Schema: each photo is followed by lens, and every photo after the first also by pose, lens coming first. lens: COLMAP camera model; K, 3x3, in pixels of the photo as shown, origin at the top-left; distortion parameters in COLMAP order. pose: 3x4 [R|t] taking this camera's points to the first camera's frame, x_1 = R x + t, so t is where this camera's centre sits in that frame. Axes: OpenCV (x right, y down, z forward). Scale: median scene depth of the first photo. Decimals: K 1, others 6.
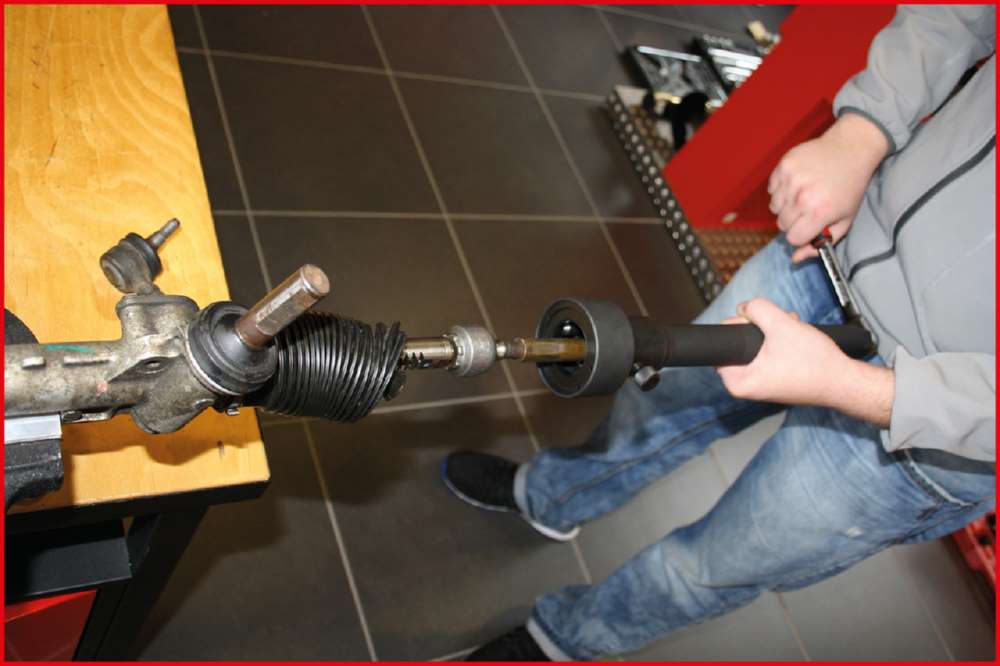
lens RADIAL K [[863.9, 0, 483.4], [0, 863.9, 330.2], [0, 0, 1]] dist [-0.125475, 0.131261]
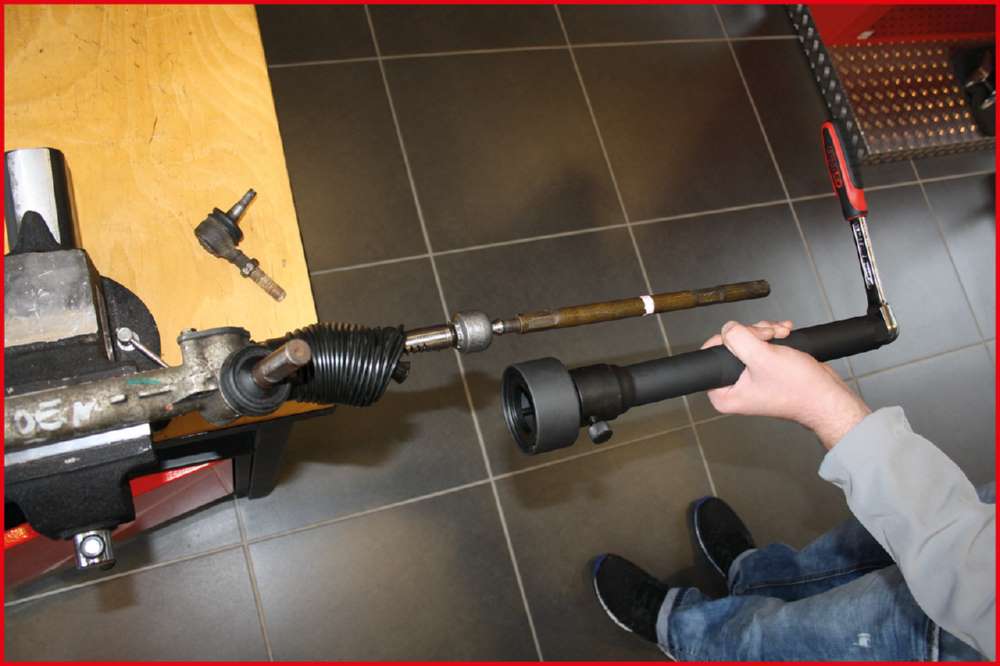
lens RADIAL K [[818.9, 0, 500.0], [0, 818.9, 333.0], [0, 0, 1]] dist [-0.119393, 0.088810]
pose [[0.983217, 0.035013, -0.179047, 0.206456], [0.017432, 0.958891, 0.283239, -0.268945], [0.181603, -0.281606, 0.942188, -0.075972]]
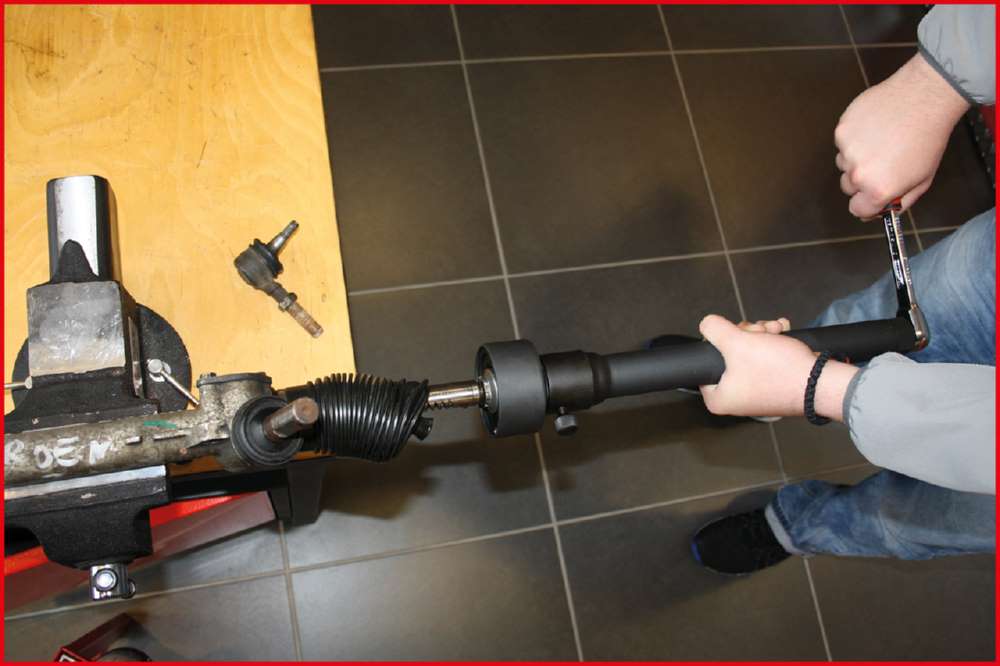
lens RADIAL K [[897.2, 0, 469.1], [0, 897.2, 331.3], [0, 0, 1]] dist [-0.085888, 0.008729]
pose [[0.943465, 0.089285, -0.319221, 0.283930], [-0.001271, 0.964007, 0.265874, -0.329471], [0.331470, -0.250437, 0.909620, -0.078496]]
